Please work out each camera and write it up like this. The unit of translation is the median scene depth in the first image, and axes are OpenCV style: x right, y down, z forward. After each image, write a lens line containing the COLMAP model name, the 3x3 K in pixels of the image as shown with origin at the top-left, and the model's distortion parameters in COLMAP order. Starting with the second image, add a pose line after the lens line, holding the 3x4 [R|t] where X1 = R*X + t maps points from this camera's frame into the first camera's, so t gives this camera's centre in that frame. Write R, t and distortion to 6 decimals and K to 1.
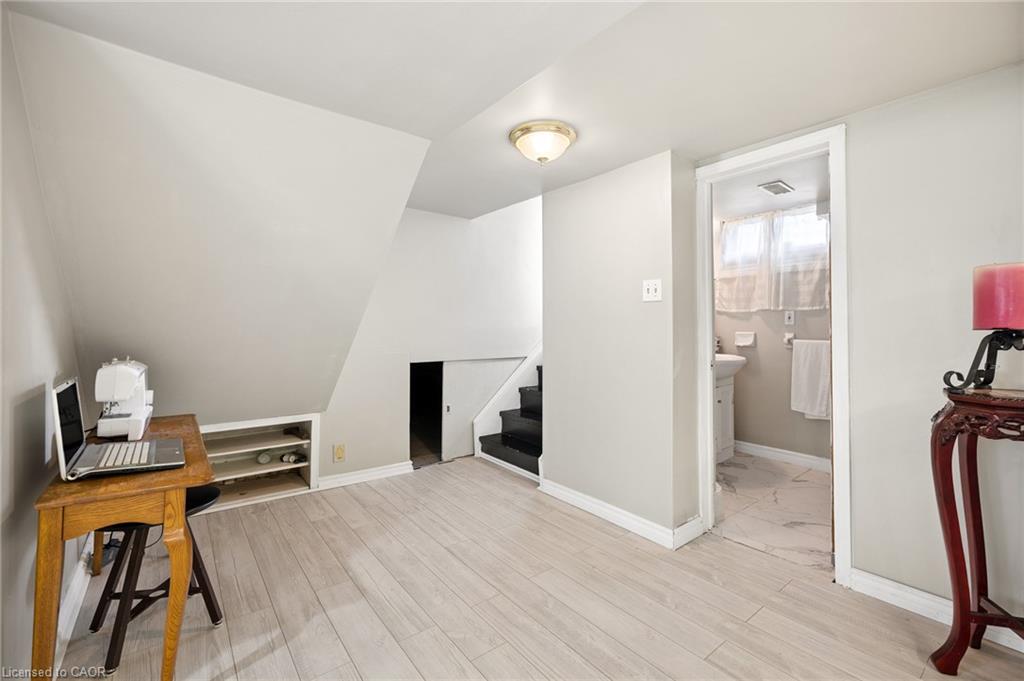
lens RADIAL K [[415.1, 0, 528.4], [0, 415.1, 322.1], [0, 0, 1]] dist [0.001606, 0.000056]
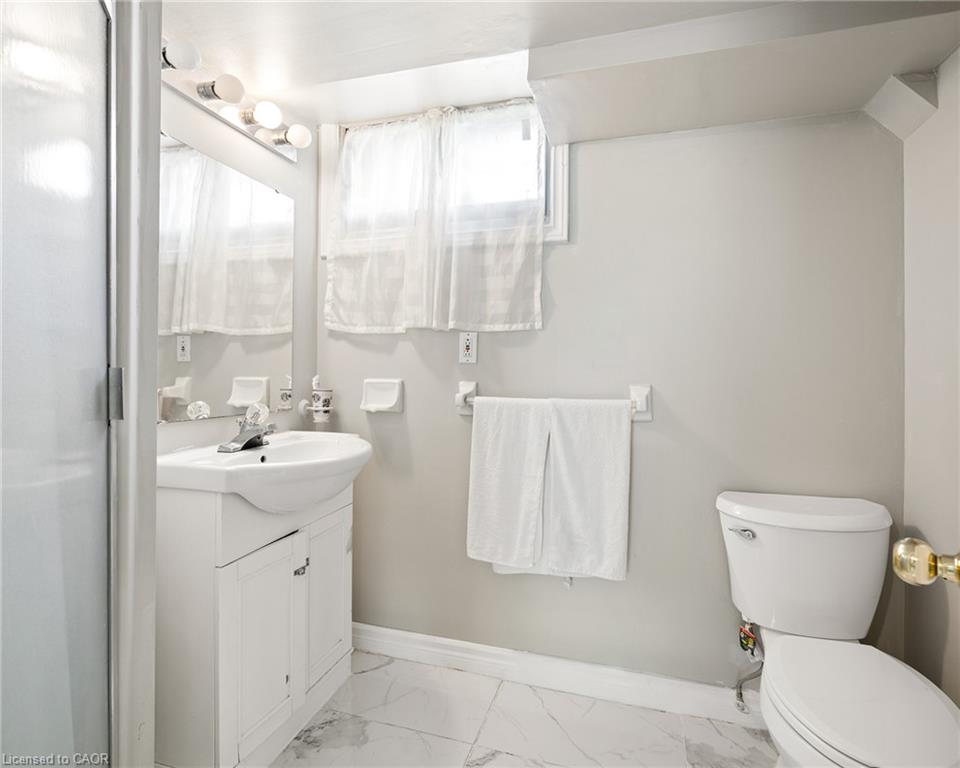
lens RADIAL K [[480.3, 0, 481.2], [0, 480.3, 381.8], [0, 0, 1]] dist [0.006598, 0.001105]
pose [[0.838761, -0.004083, 0.544485, 0.352504], [-0.016026, 0.999354, 0.032181, 0.009351], [-0.544264, -0.035718, 0.838153, 0.547089]]
